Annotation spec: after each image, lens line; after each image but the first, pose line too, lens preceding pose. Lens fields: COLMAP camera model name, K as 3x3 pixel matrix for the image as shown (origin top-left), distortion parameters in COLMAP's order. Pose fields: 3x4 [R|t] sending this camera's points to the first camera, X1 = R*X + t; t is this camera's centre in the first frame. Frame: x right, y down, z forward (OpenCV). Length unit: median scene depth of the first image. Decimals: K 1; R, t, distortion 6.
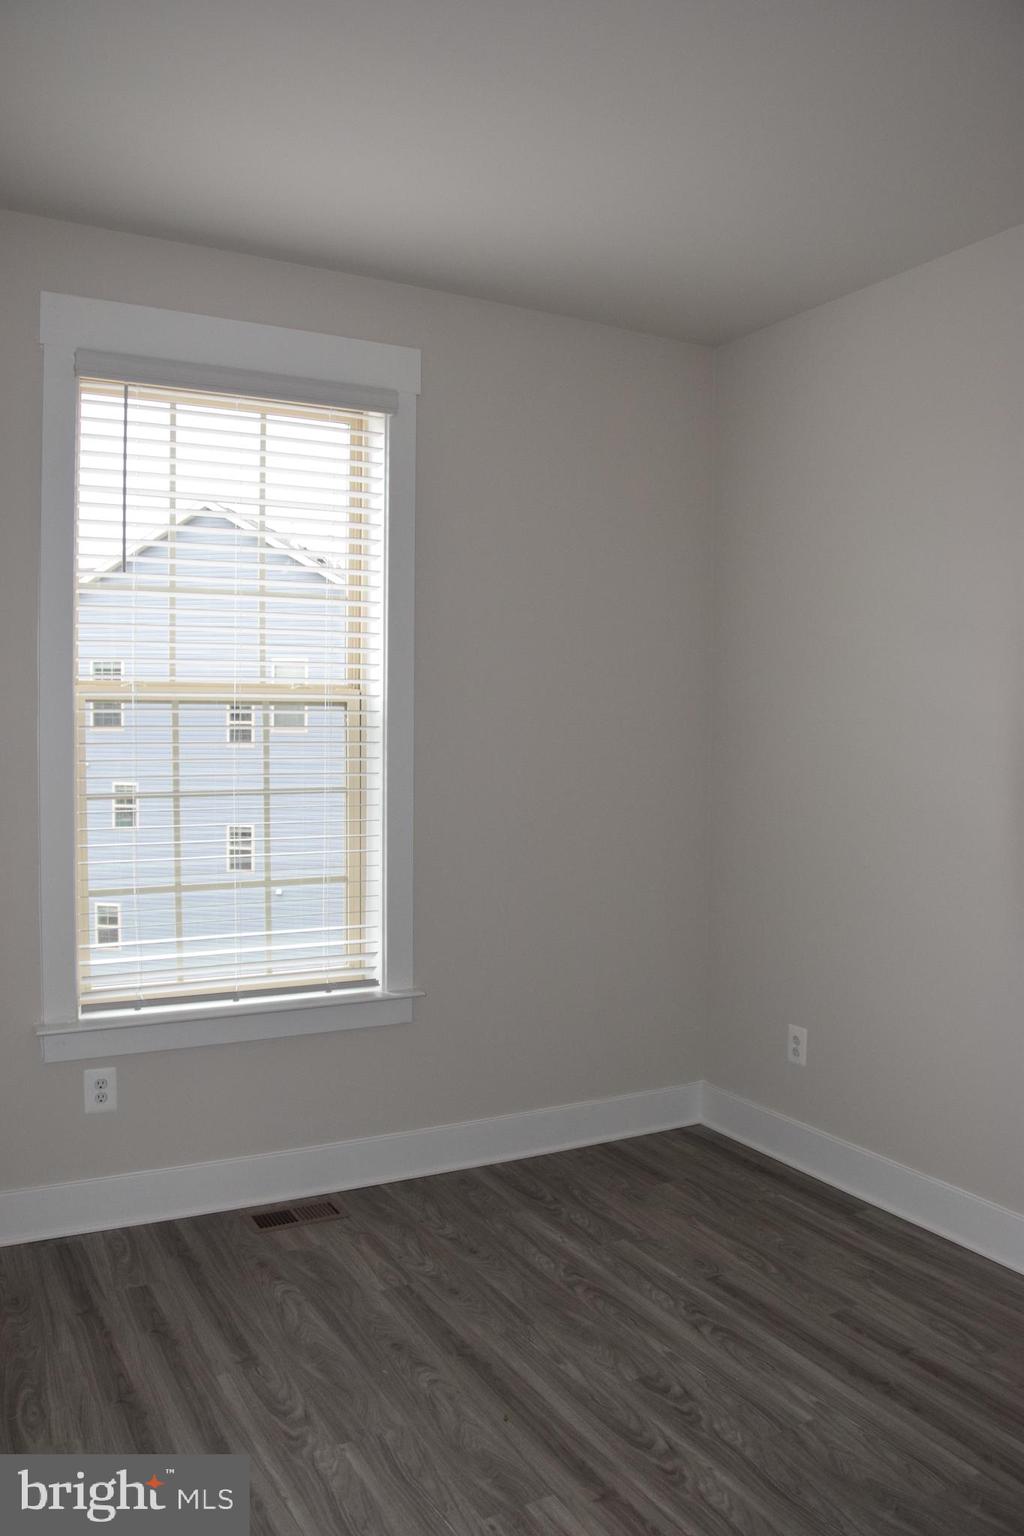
lens RADIAL K [[1180.8, 0, 505.4], [0, 1180.8, 750.6], [0, 0, 1]] dist [-0.117502, 0.007071]
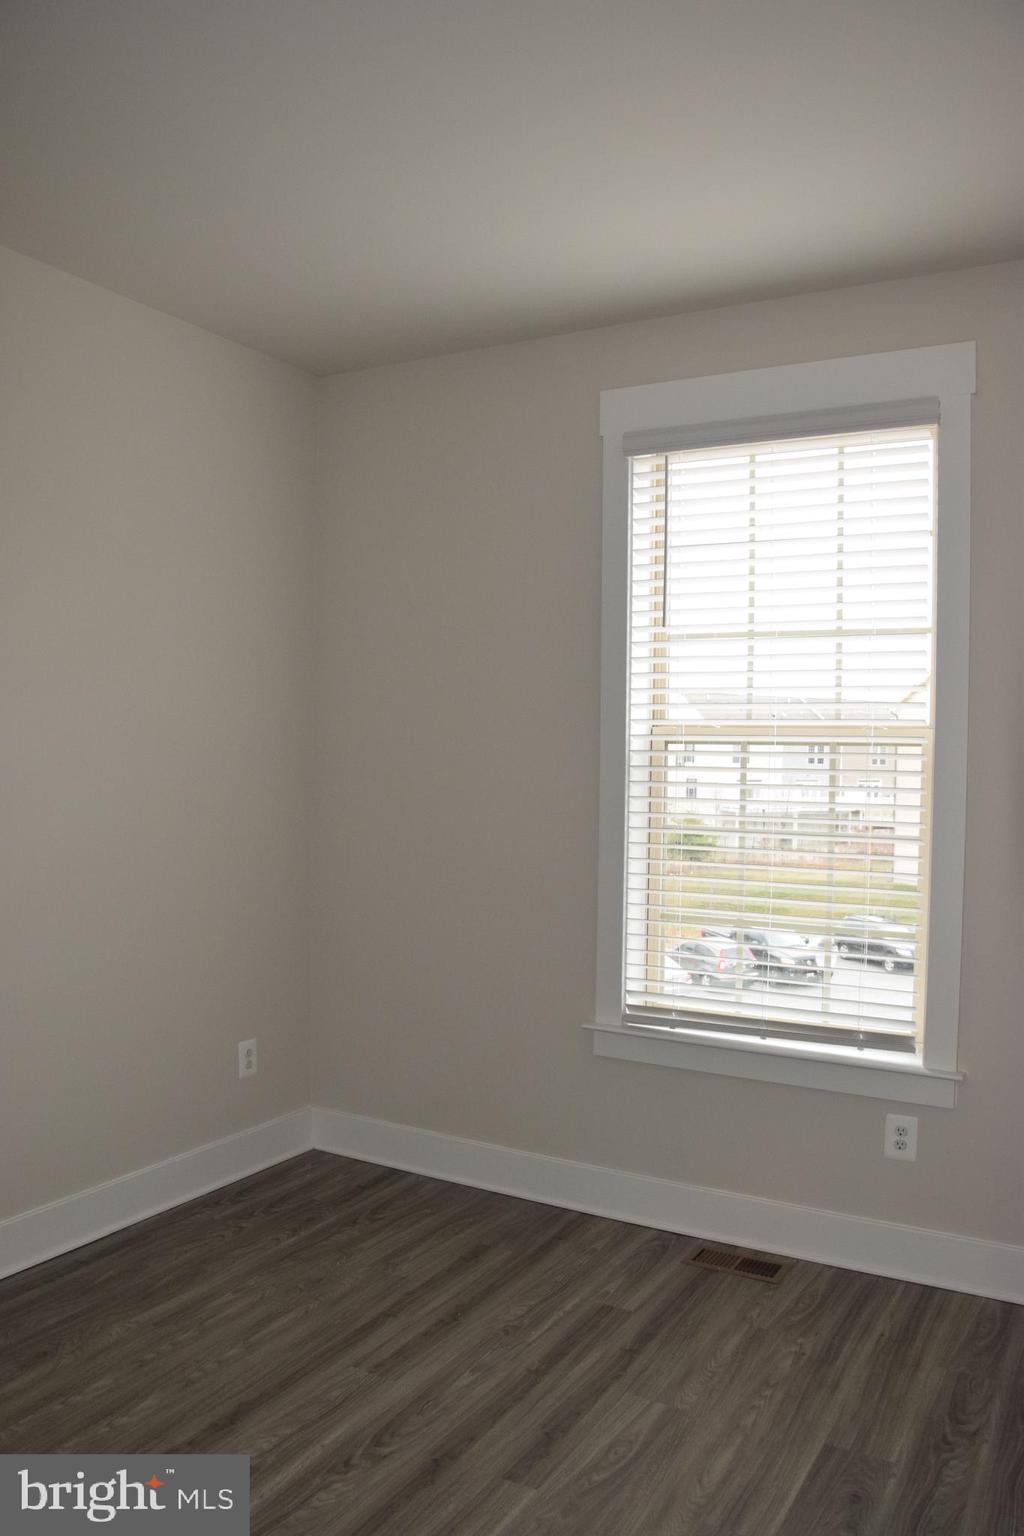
lens RADIAL K [[1180.8, 0, 505.4], [0, 1180.8, 750.6], [0, 0, 1]] dist [-0.117502, 0.007071]
pose [[0.523164, -0.004138, -0.852222, 0.497810], [-0.036902, 0.998940, -0.027504, 0.001046], [0.851433, 0.045838, 0.522457, 0.273629]]
